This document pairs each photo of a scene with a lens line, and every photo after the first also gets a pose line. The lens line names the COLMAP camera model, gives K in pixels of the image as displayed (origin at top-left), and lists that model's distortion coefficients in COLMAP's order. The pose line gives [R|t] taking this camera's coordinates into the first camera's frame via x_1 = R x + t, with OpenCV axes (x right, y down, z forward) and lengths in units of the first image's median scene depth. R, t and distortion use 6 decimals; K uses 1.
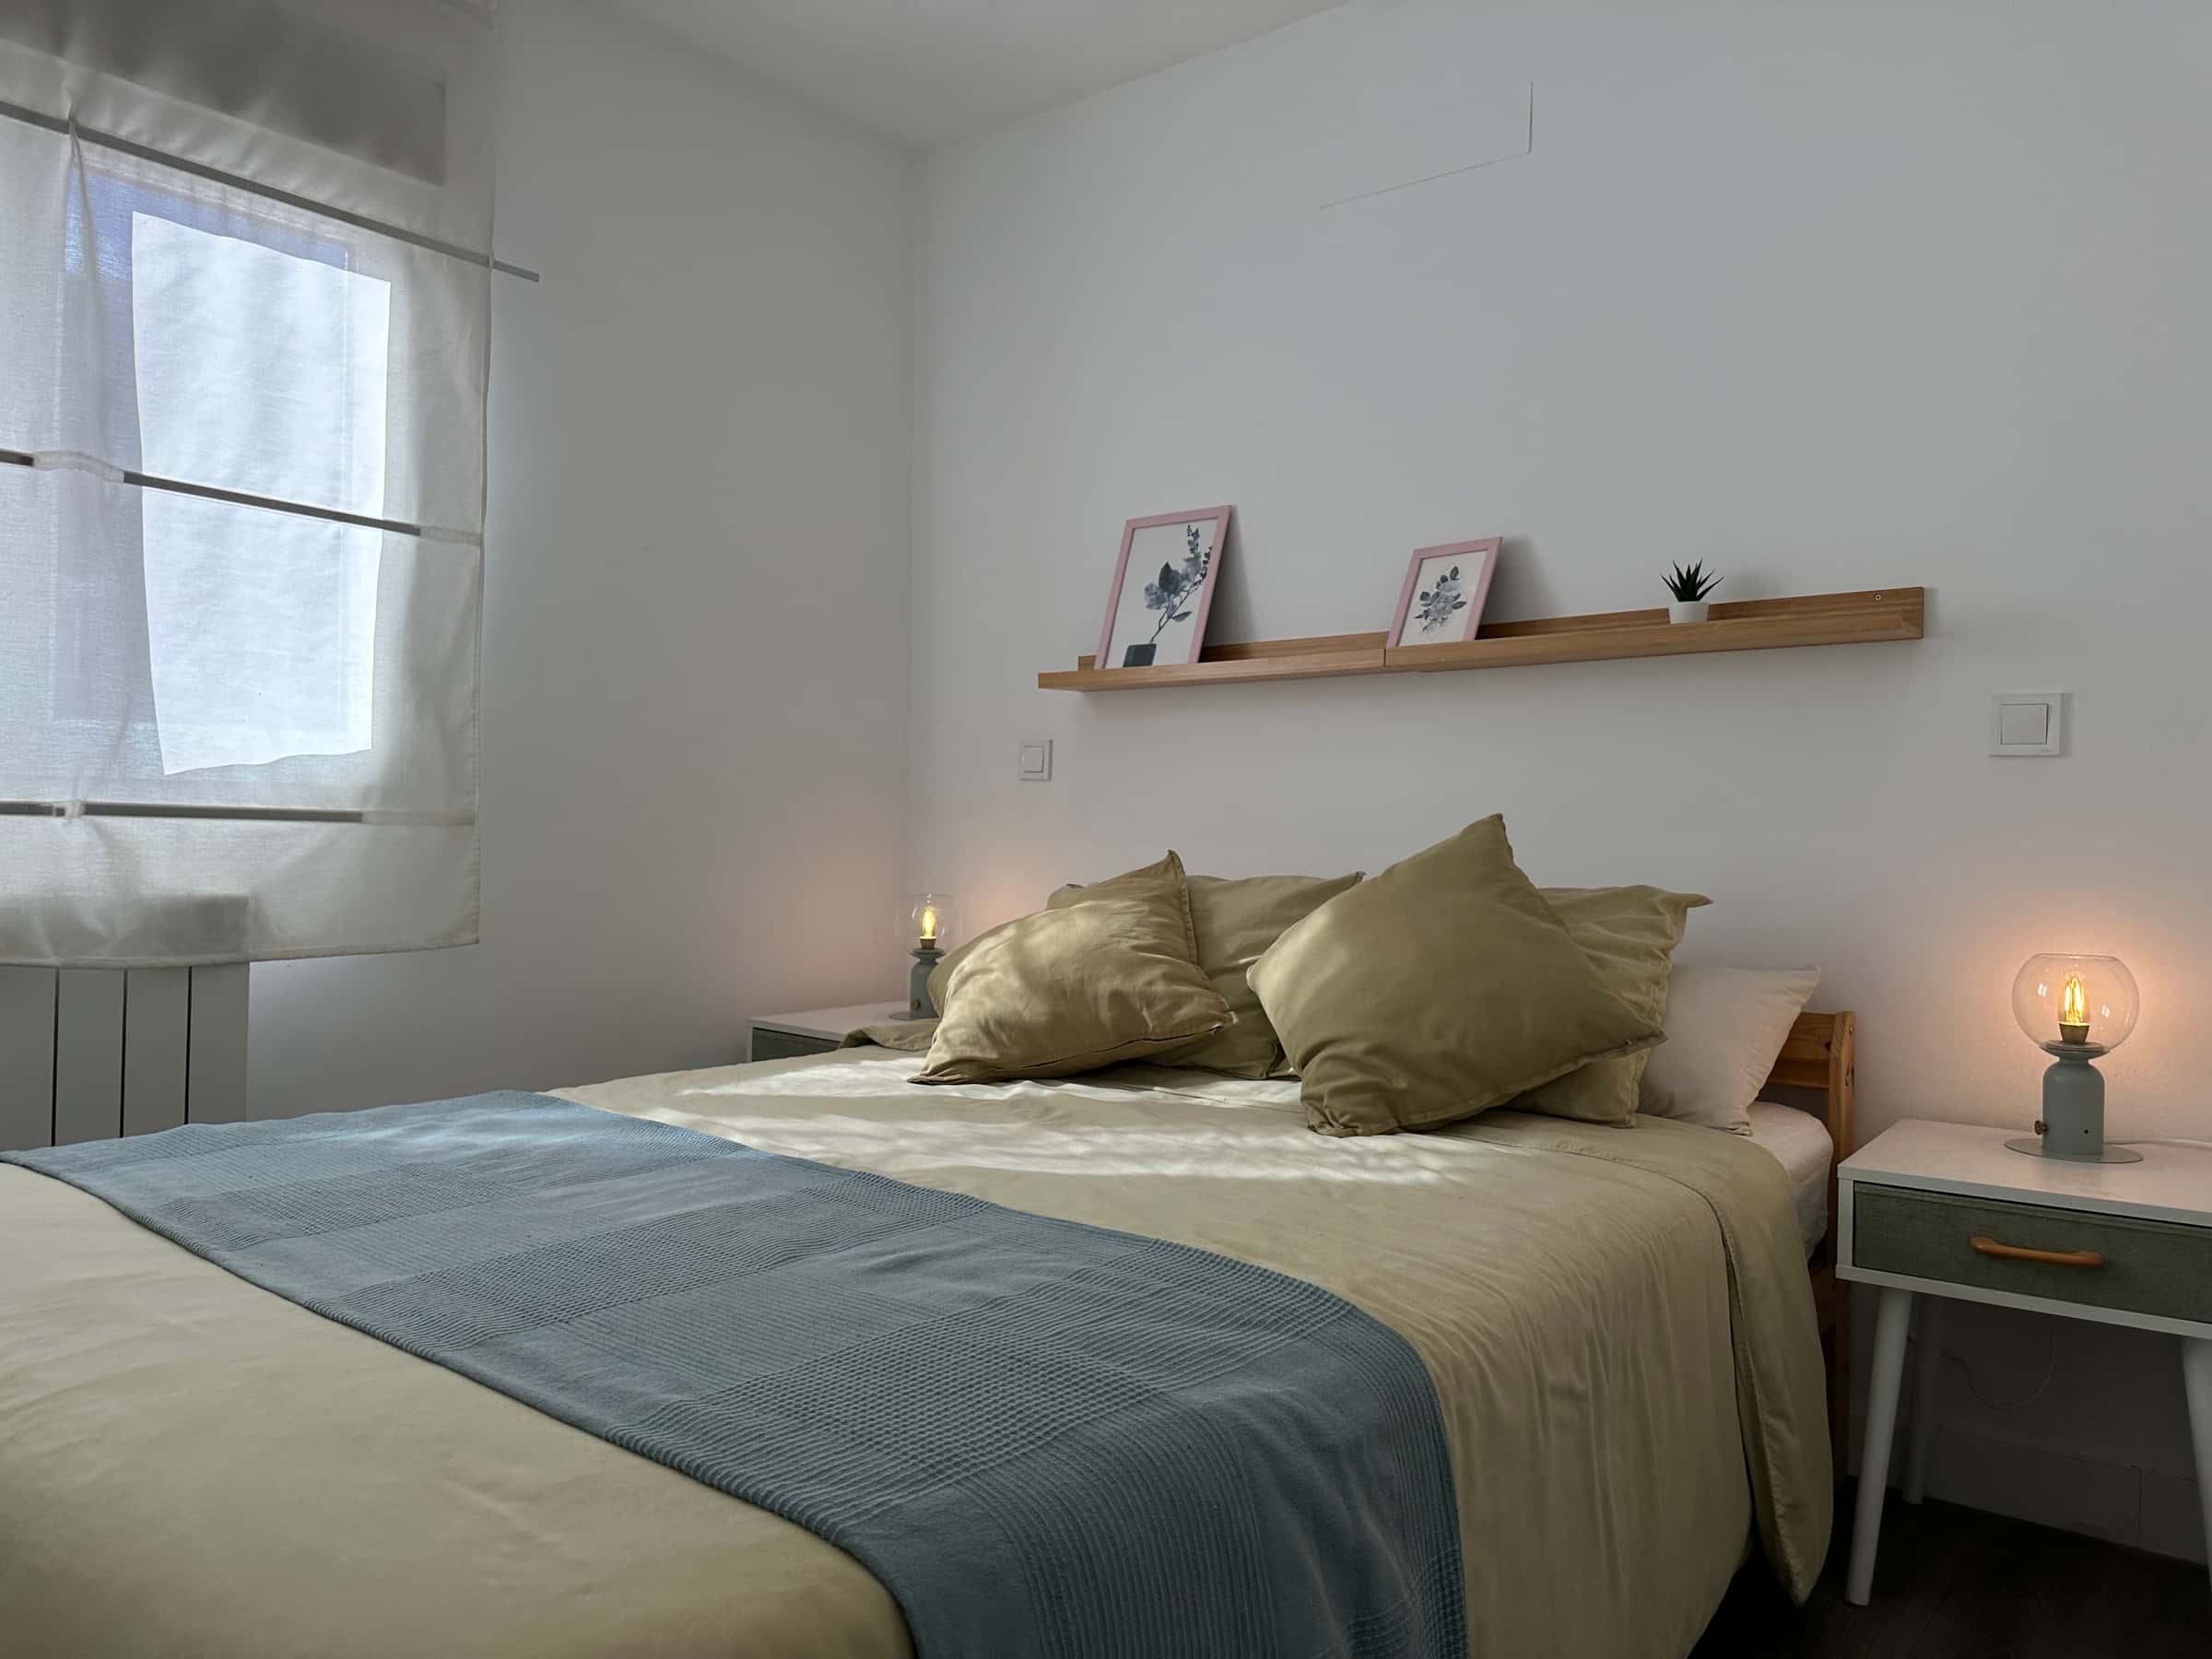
lens RADIAL K [[1551.7, 0, 1107.6], [0, 1551.7, 869.7], [0, 0, 1]] dist [0.101203, -0.162906]
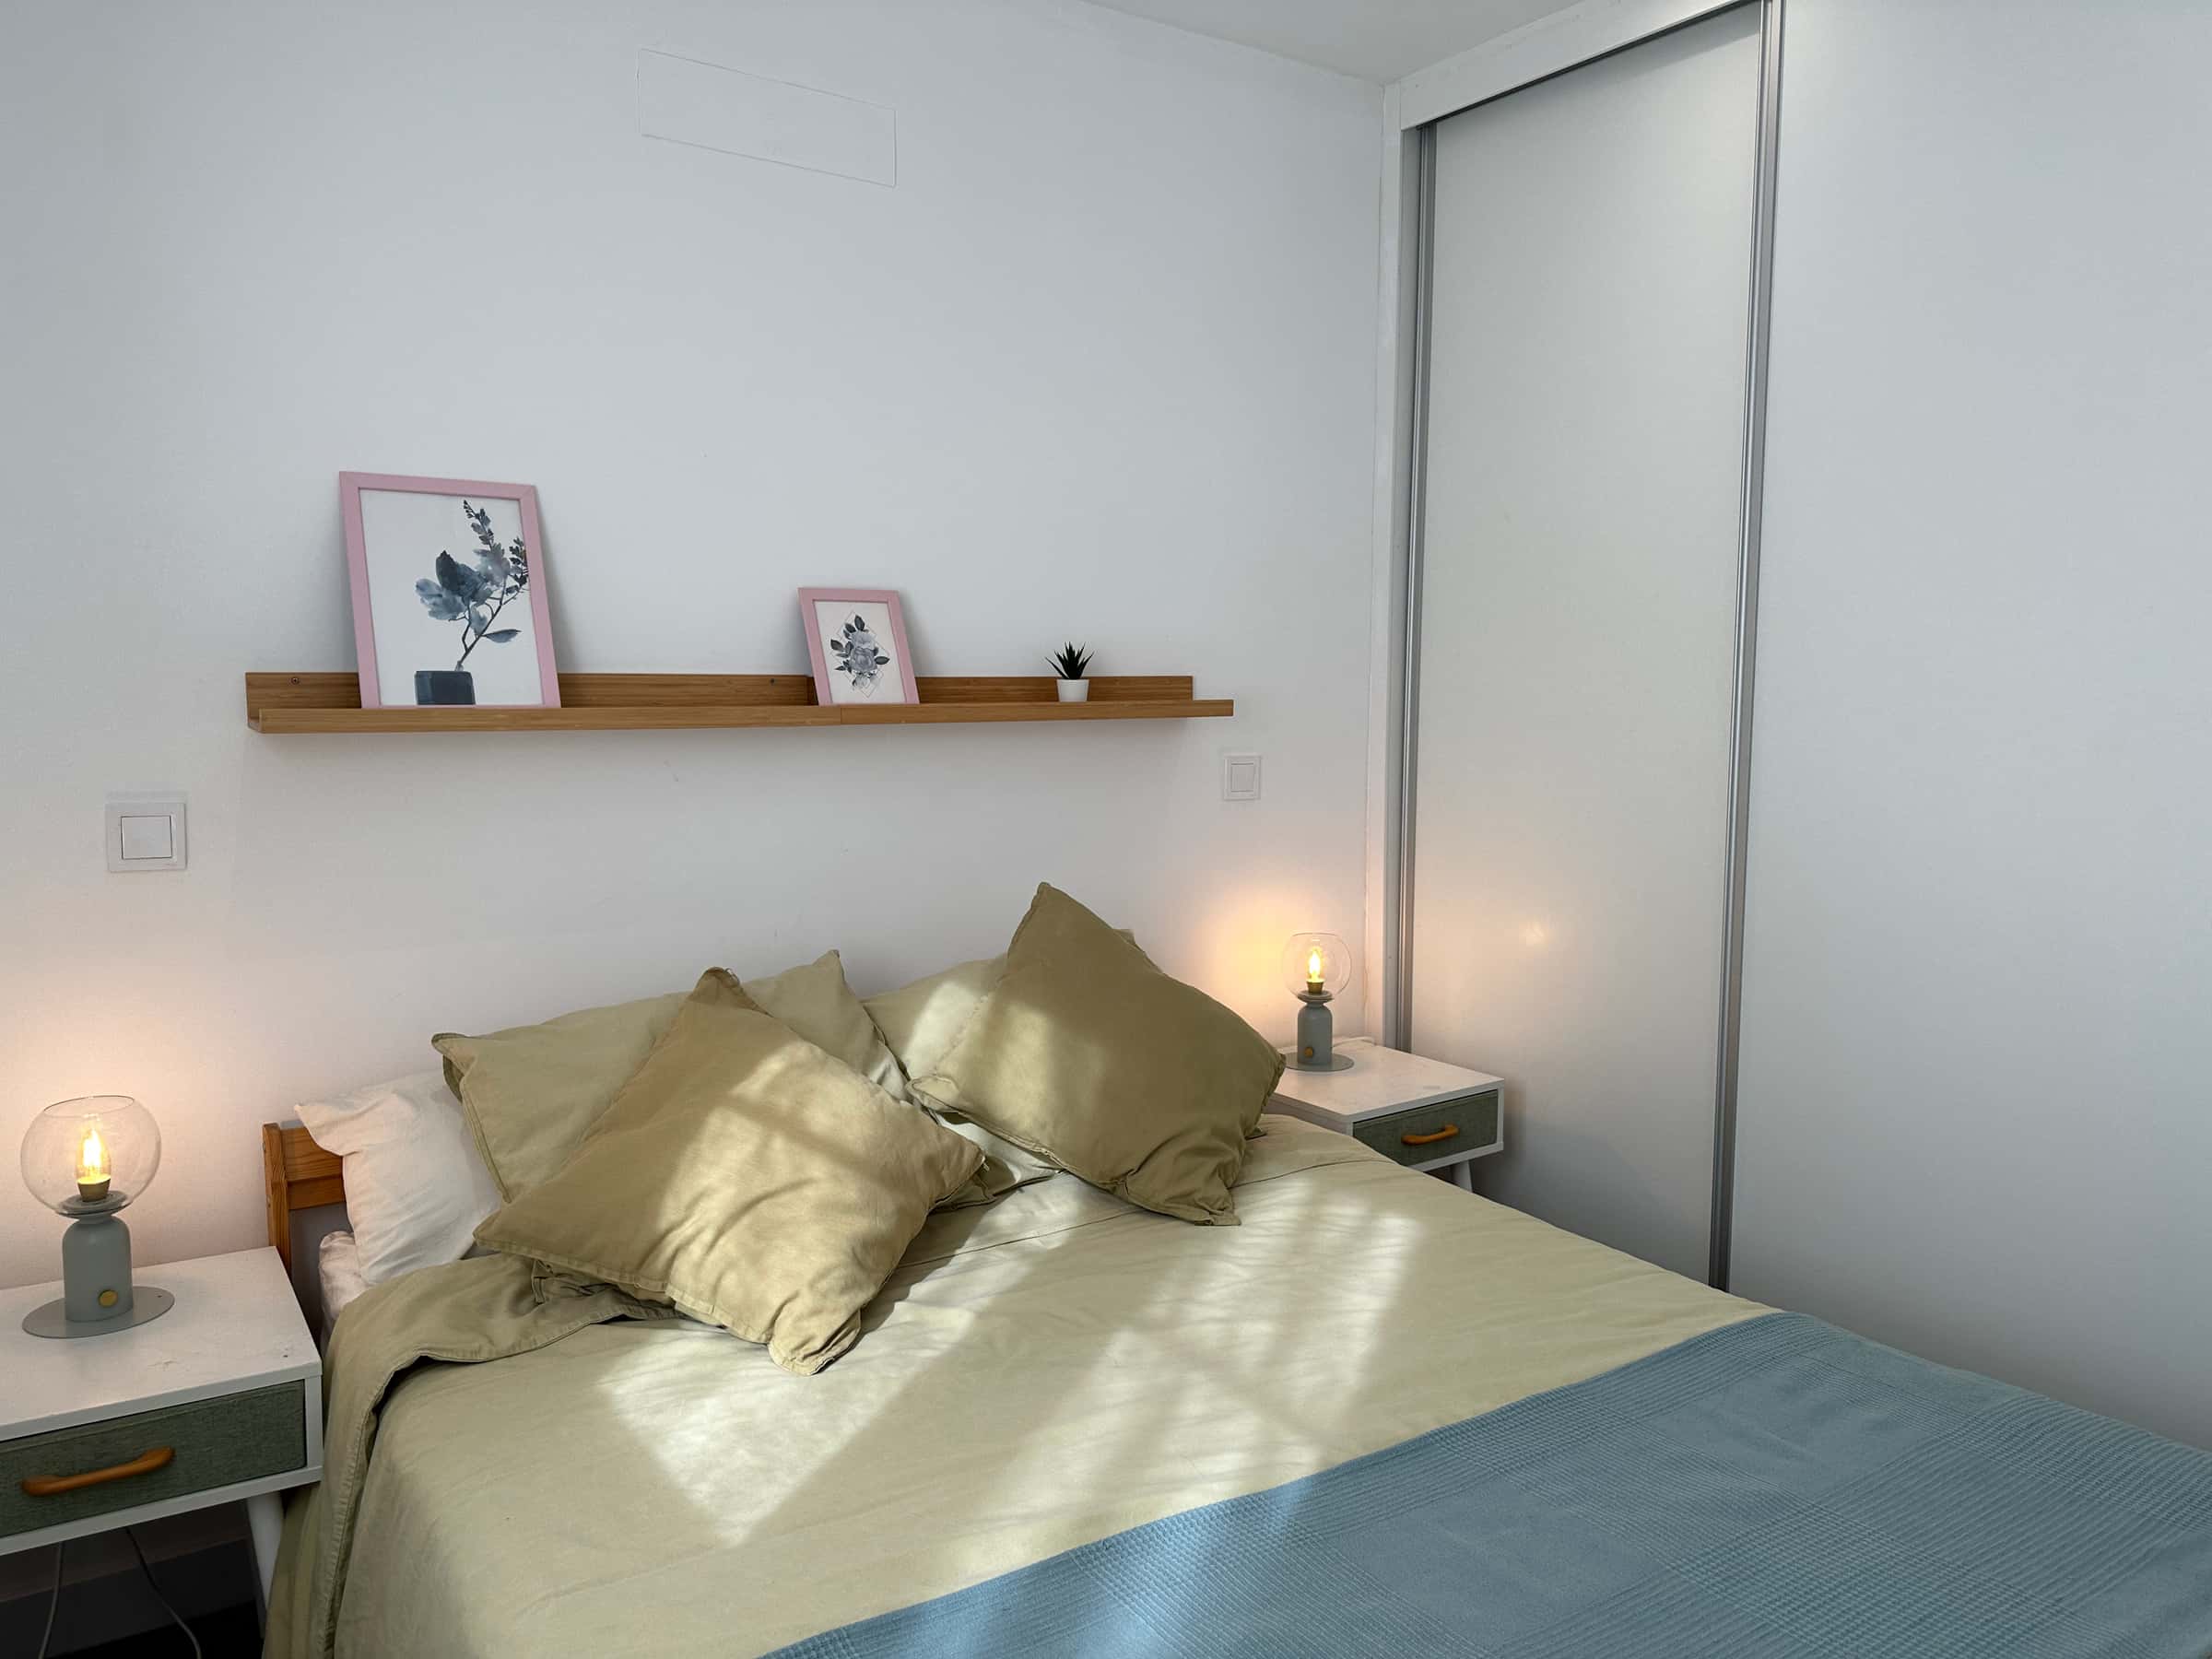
lens RADIAL K [[1560.3, 0, 1112.6], [0, 1560.3, 846.2], [0, 0, 1]] dist [0.145862, -0.162215]
pose [[0.279472, -0.121472, 0.952439, -0.740406], [0.021822, 0.992512, 0.120179, -0.185432], [-0.959906, -0.012802, 0.280030, 0.648236]]
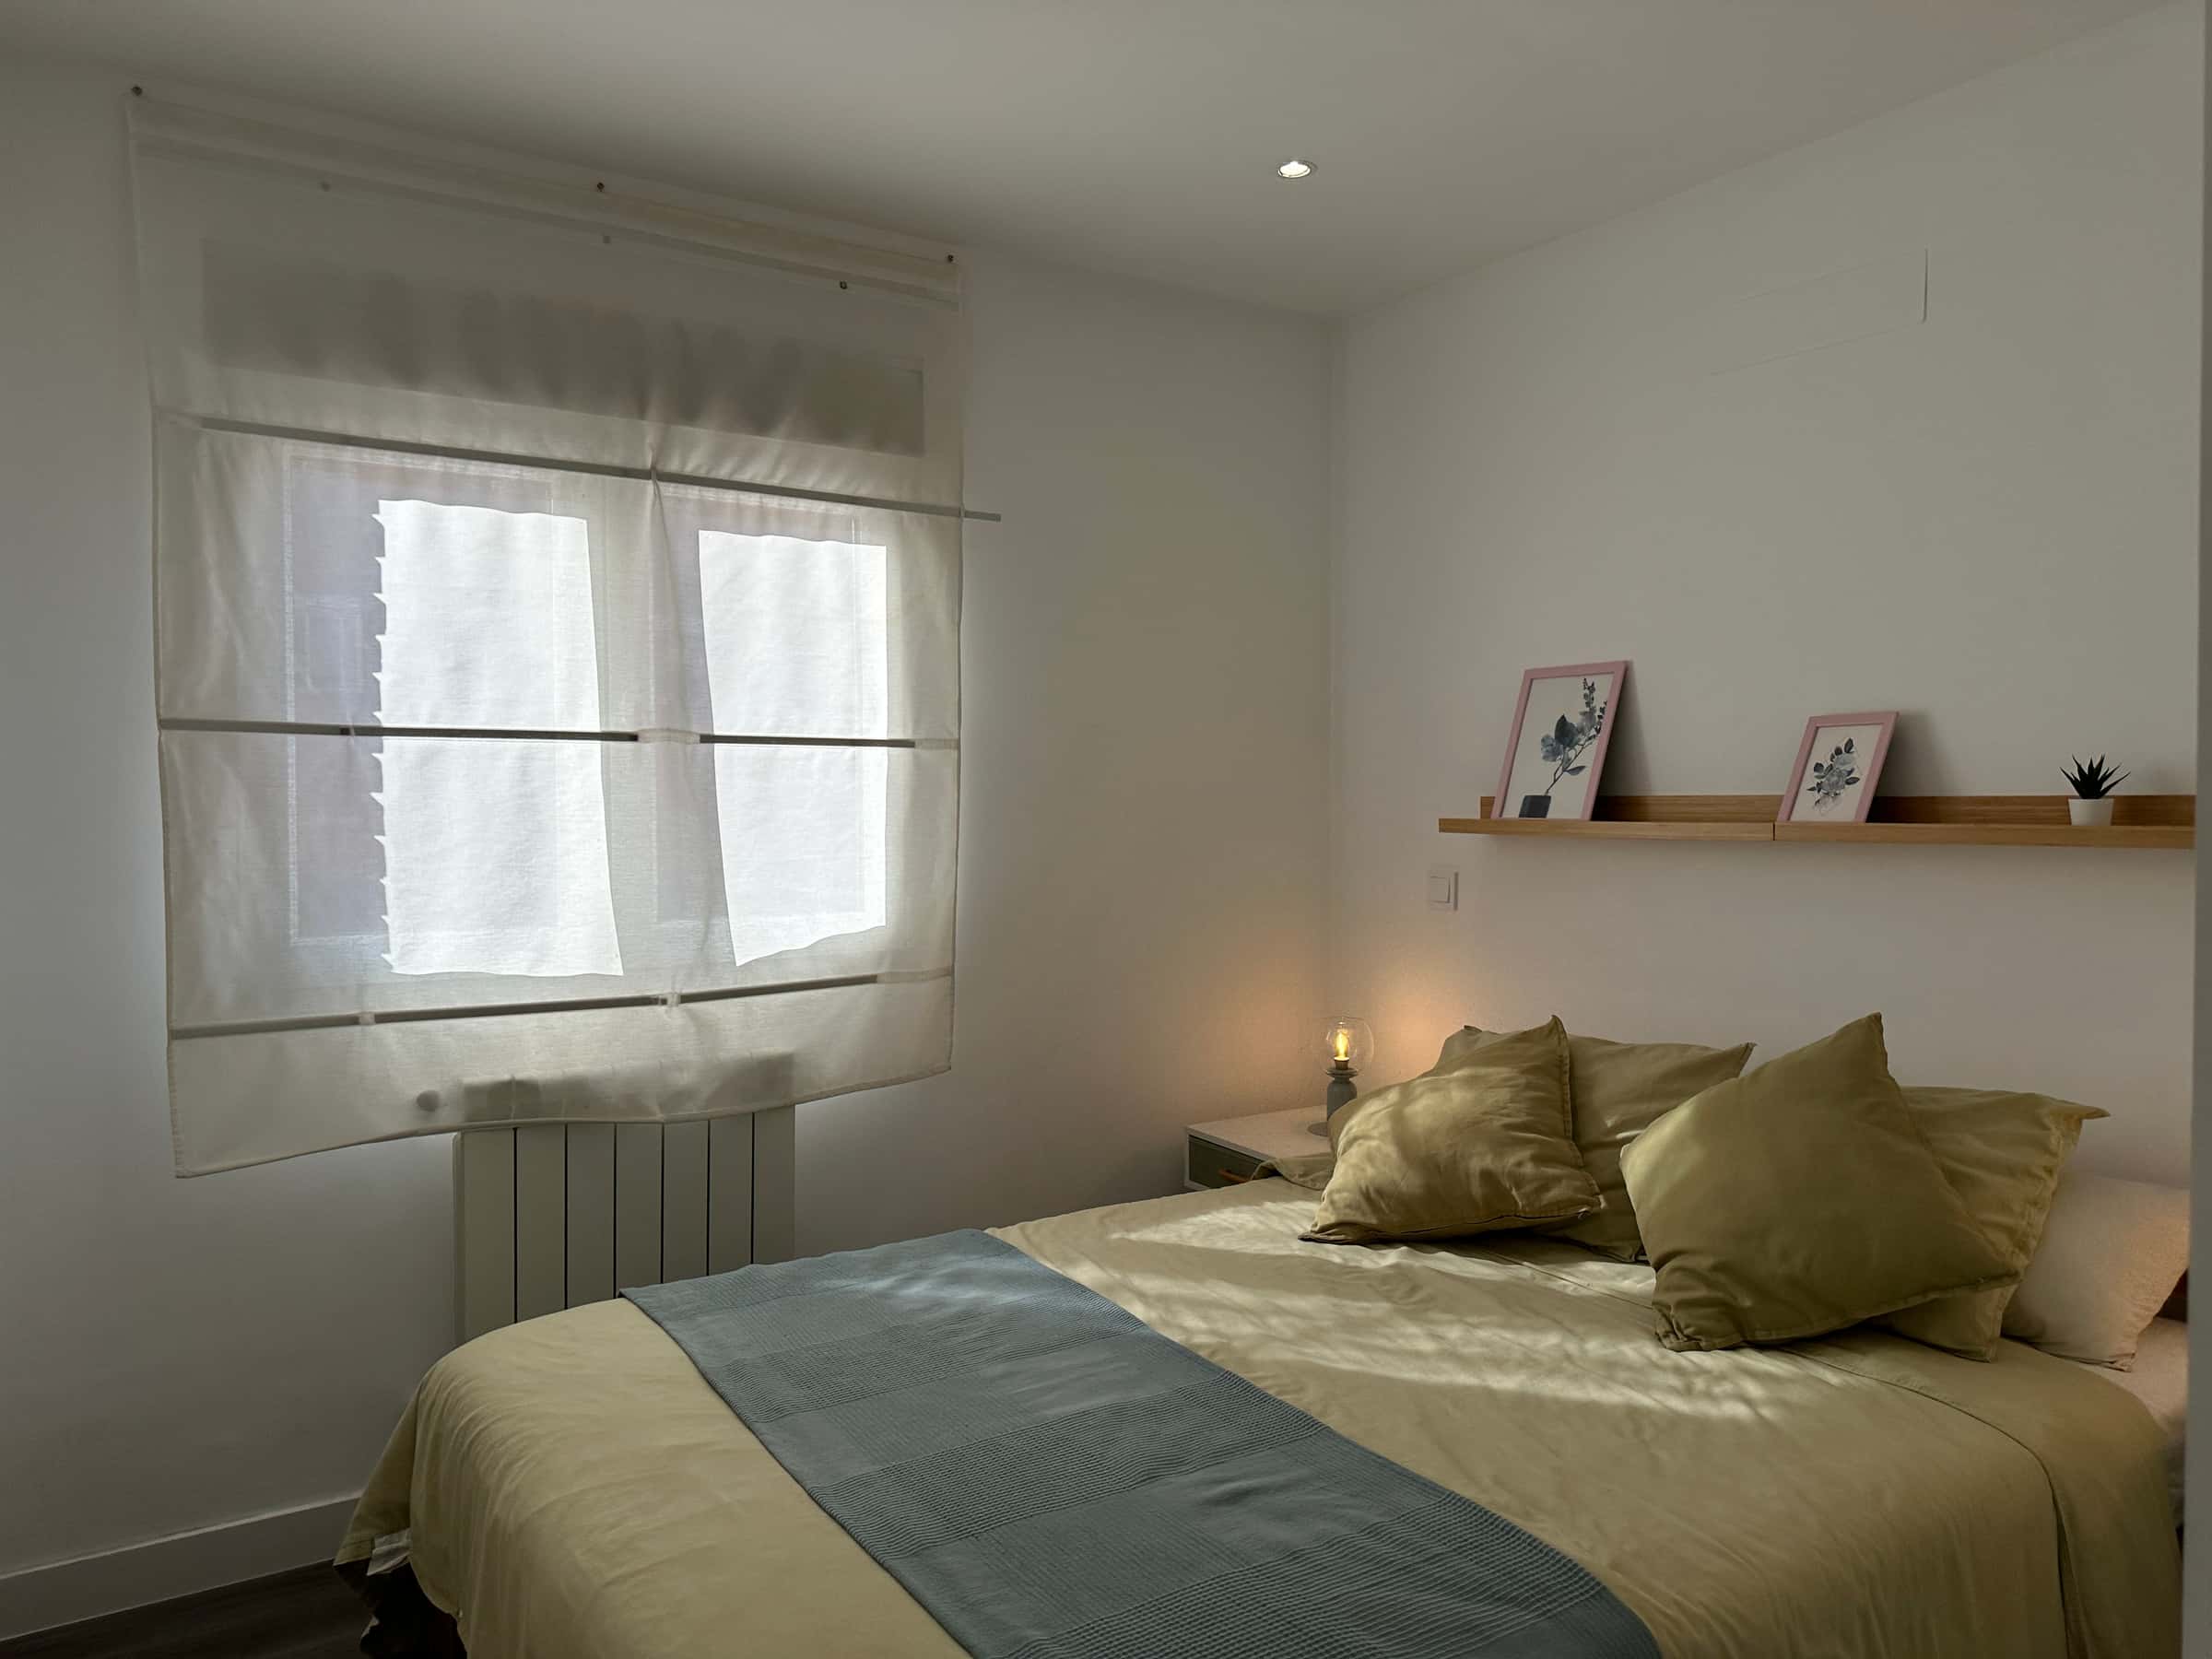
lens RADIAL K [[1566.2, 0, 1070.8], [0, 1566.2, 857.4], [0, 0, 1]] dist [0.080410, -0.142234]
pose [[0.943449, -0.010570, -0.331349, 0.097099], [0.017895, 0.999658, 0.019066, -0.163369], [0.331034, -0.023917, 0.943316, -0.135106]]
